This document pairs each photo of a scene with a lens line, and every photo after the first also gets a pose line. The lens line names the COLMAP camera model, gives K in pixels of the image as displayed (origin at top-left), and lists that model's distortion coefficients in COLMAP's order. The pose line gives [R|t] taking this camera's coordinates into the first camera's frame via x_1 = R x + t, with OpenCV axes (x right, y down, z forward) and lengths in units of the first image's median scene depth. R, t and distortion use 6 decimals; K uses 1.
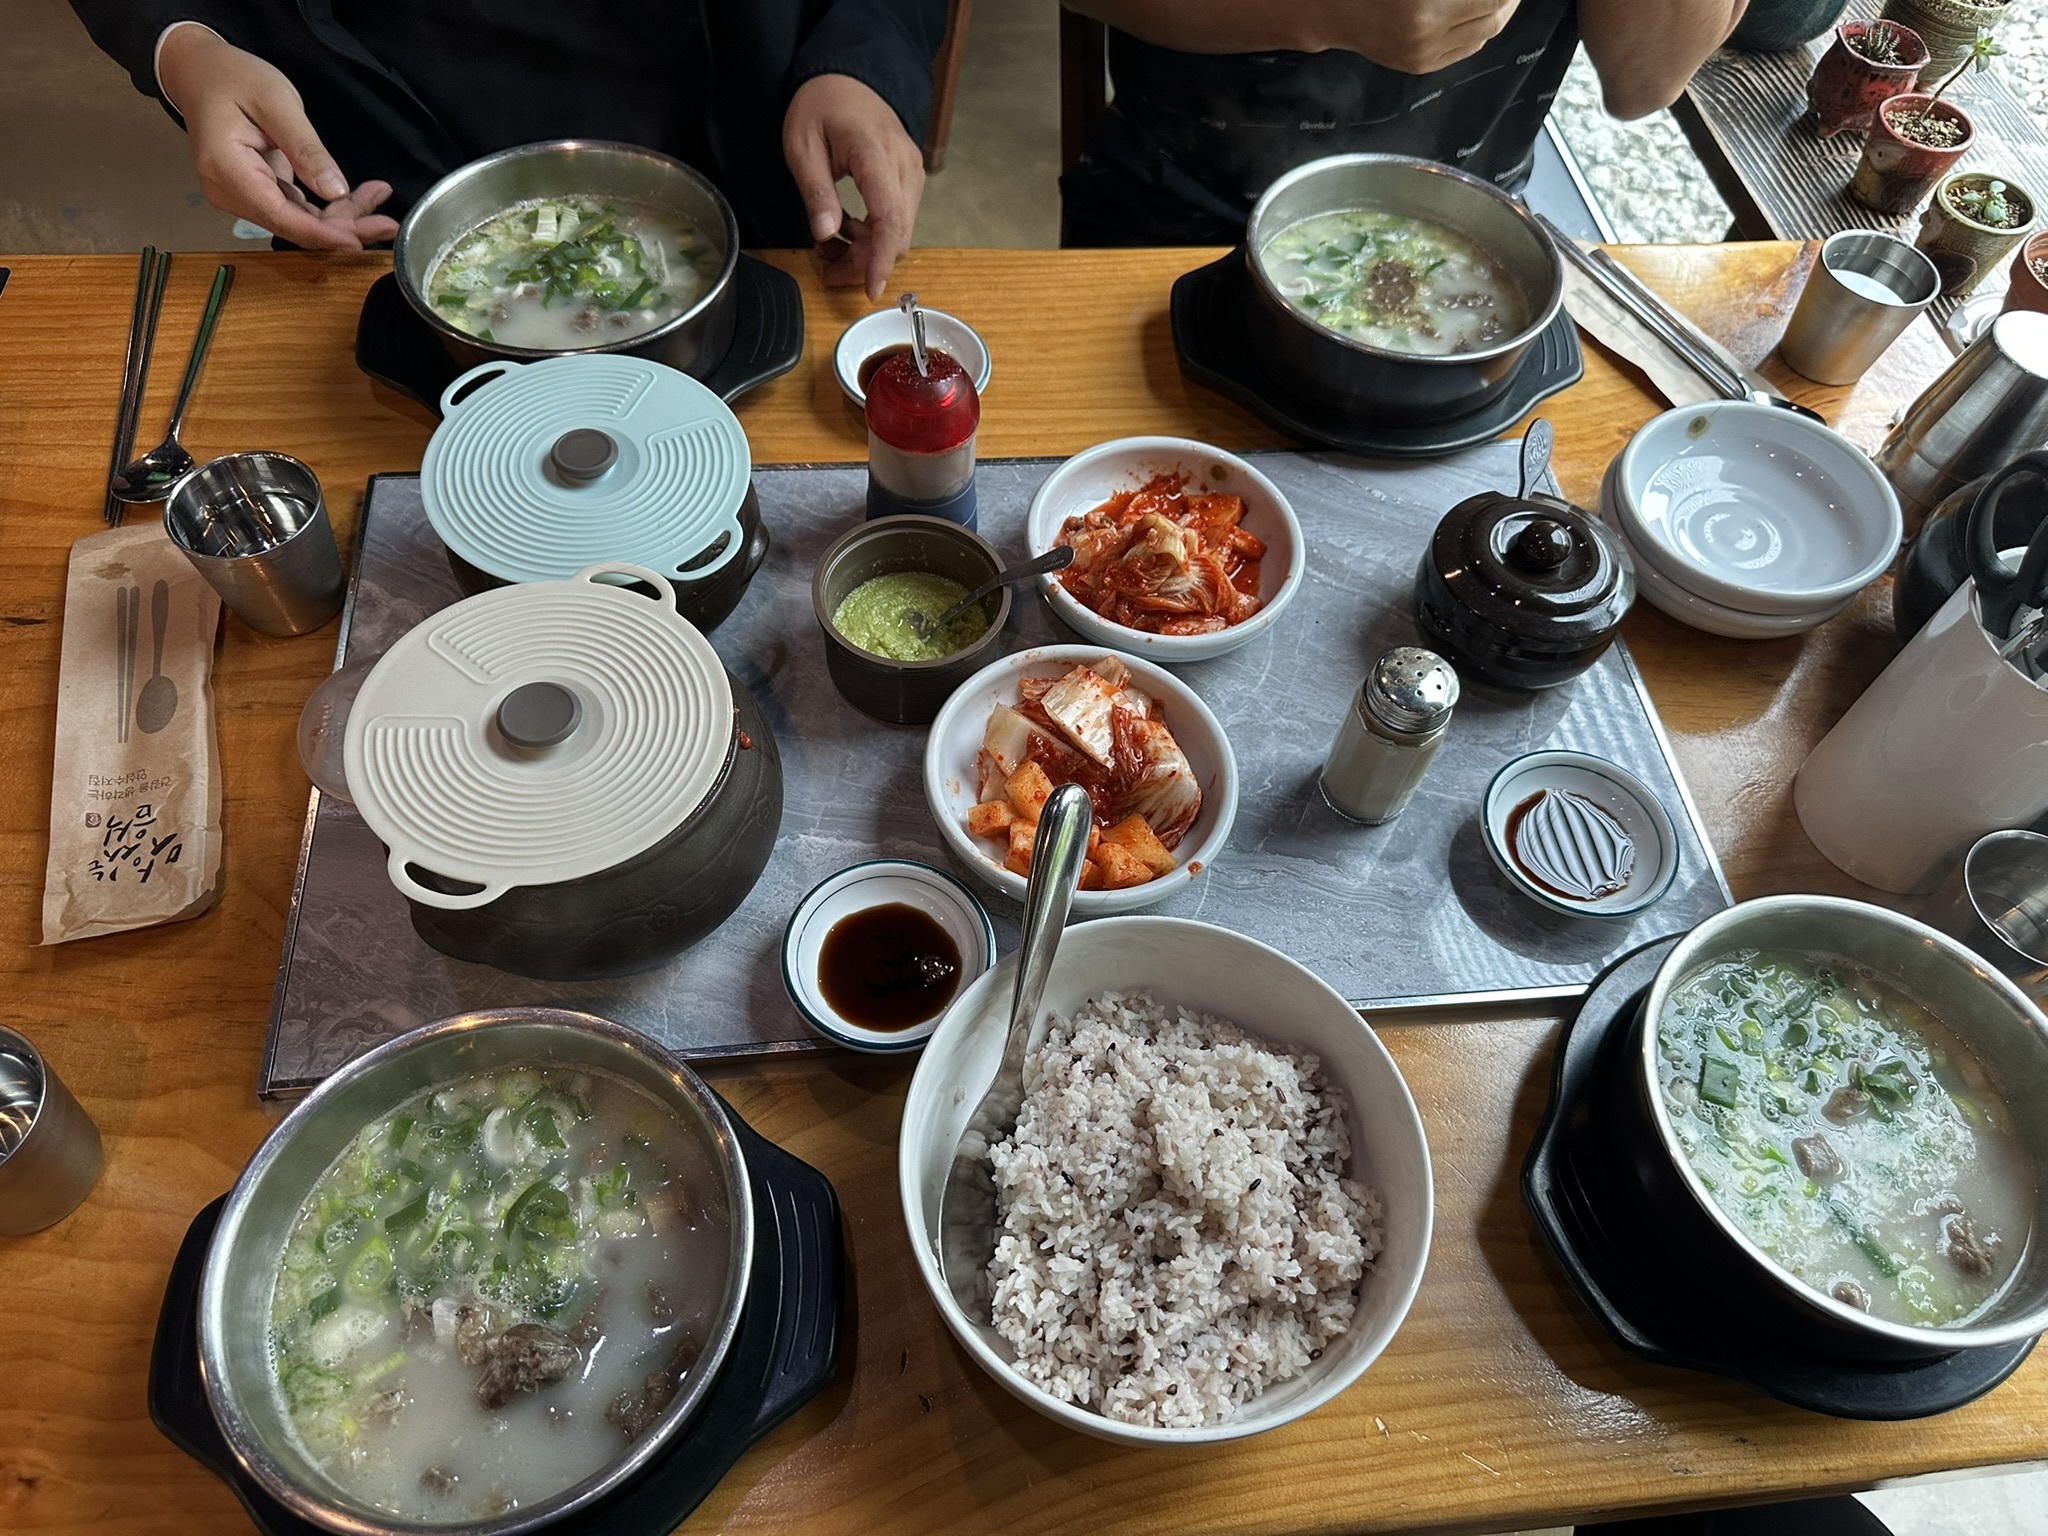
lens RADIAL K [[1420.9, 0, 1015.6], [0, 1420.9, 752.5], [0, 0, 1]] dist [0.018321, 0.001902]
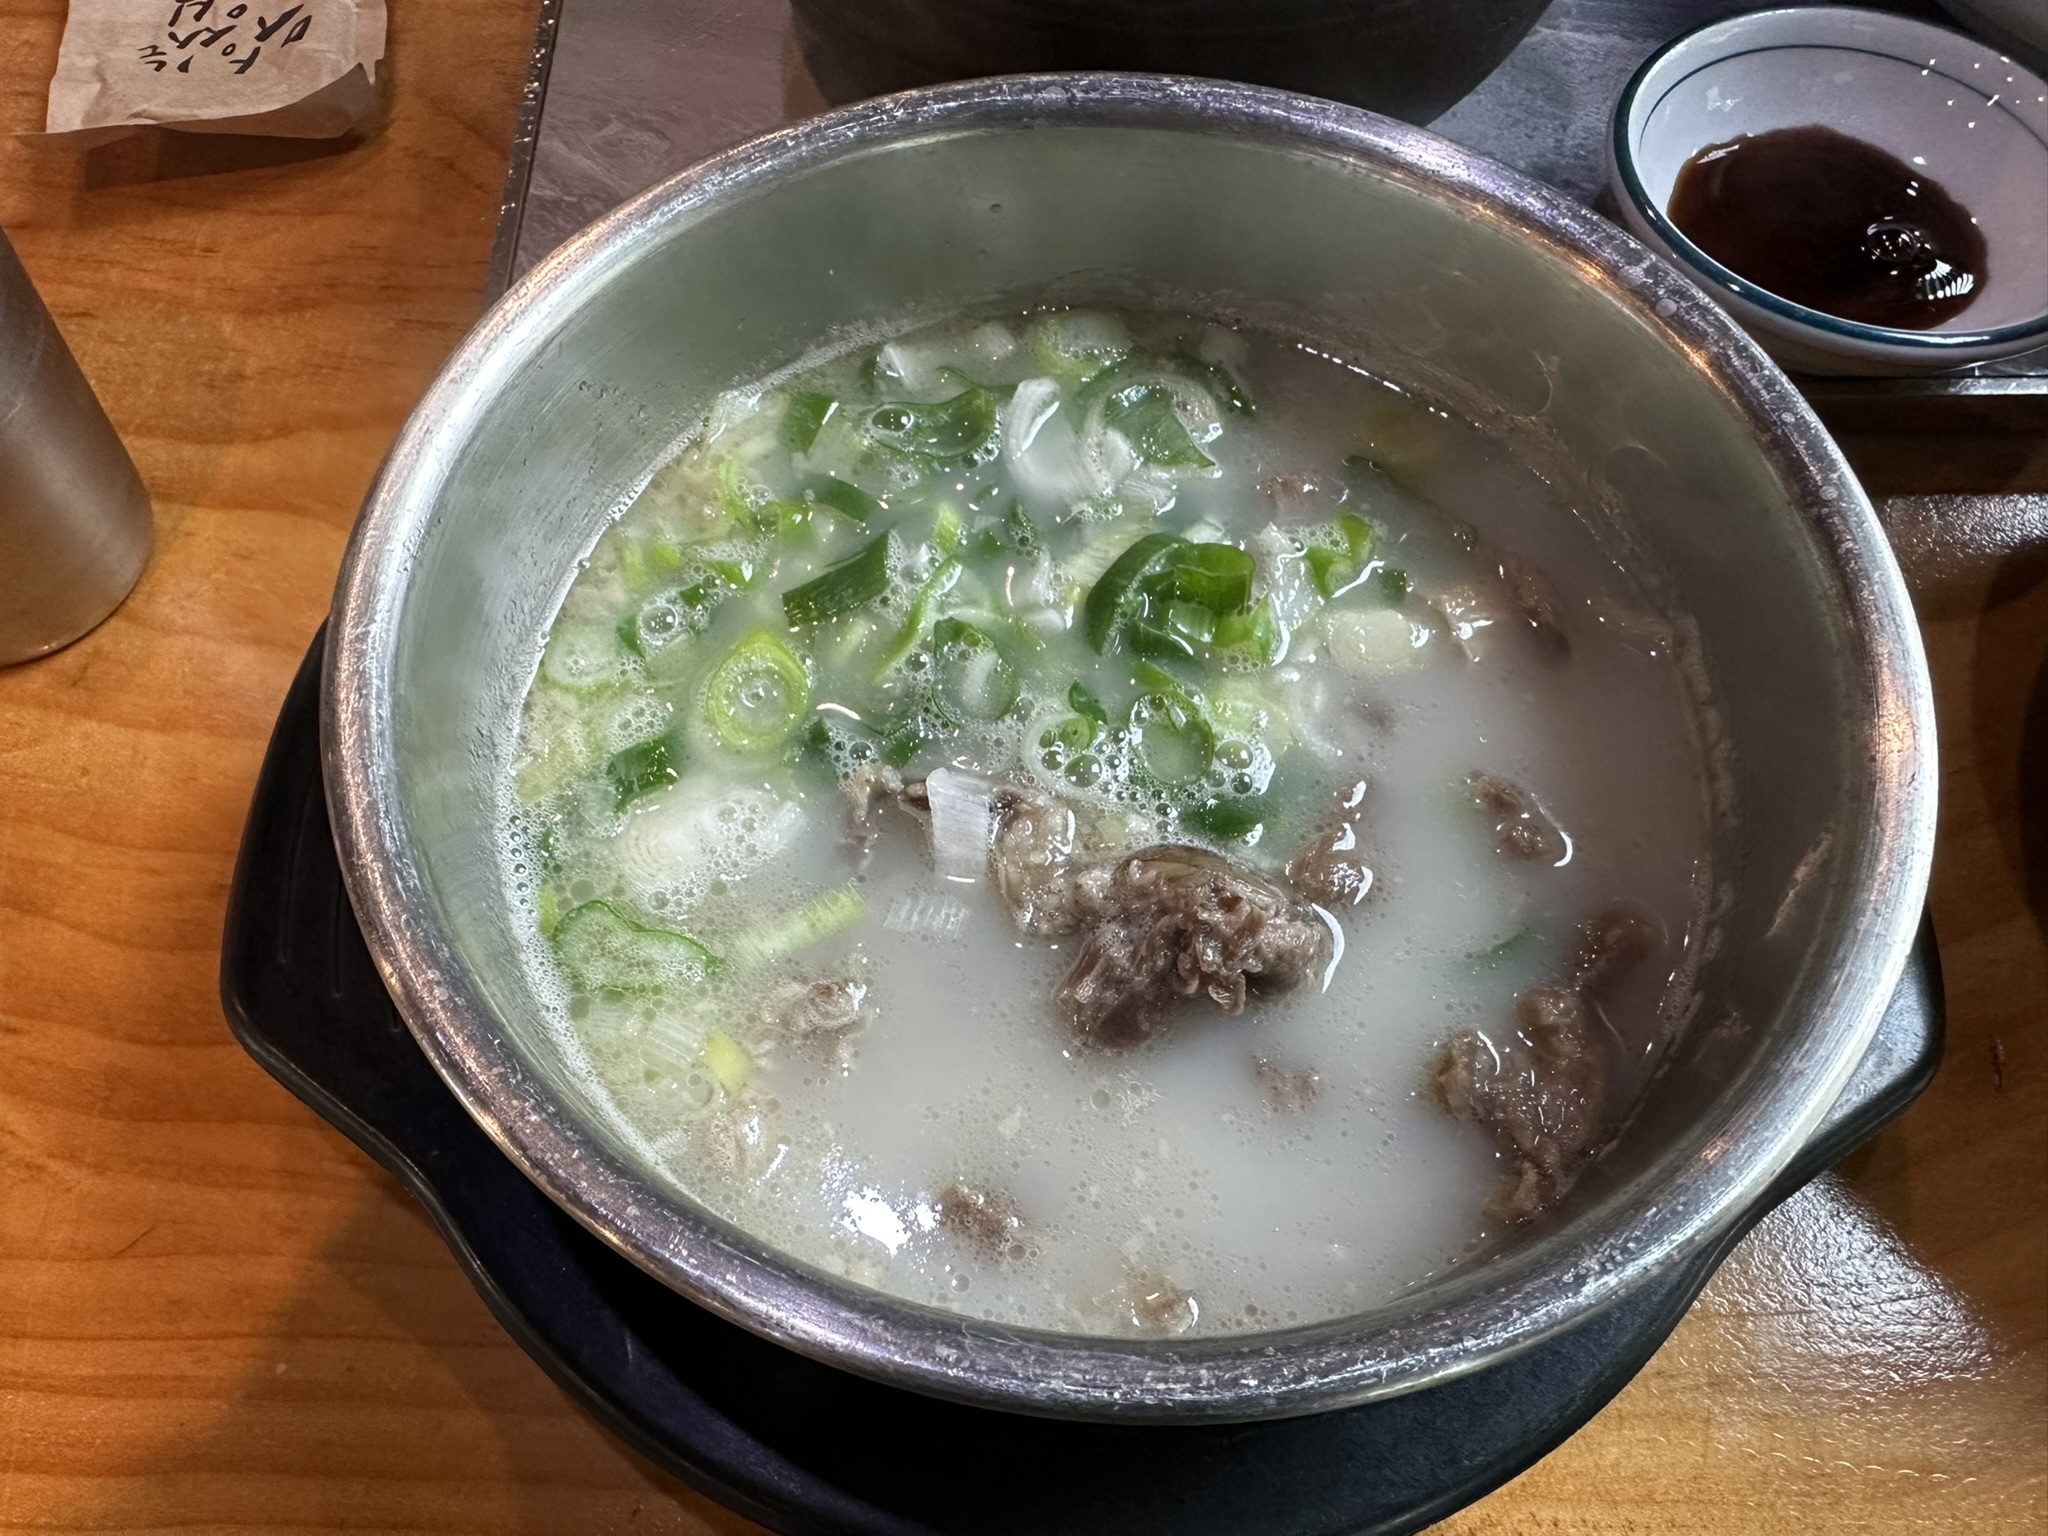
lens RADIAL K [[1420.9, 0, 1030.8], [0, 1420.9, 781.0], [0, 0, 1]] dist [0.018321, 0.001902]
pose [[0.994722, 0.051609, -0.088684, -0.335560], [-0.042458, 0.993863, 0.102141, 0.335368], [0.093412, -0.097836, 0.990809, 0.611756]]
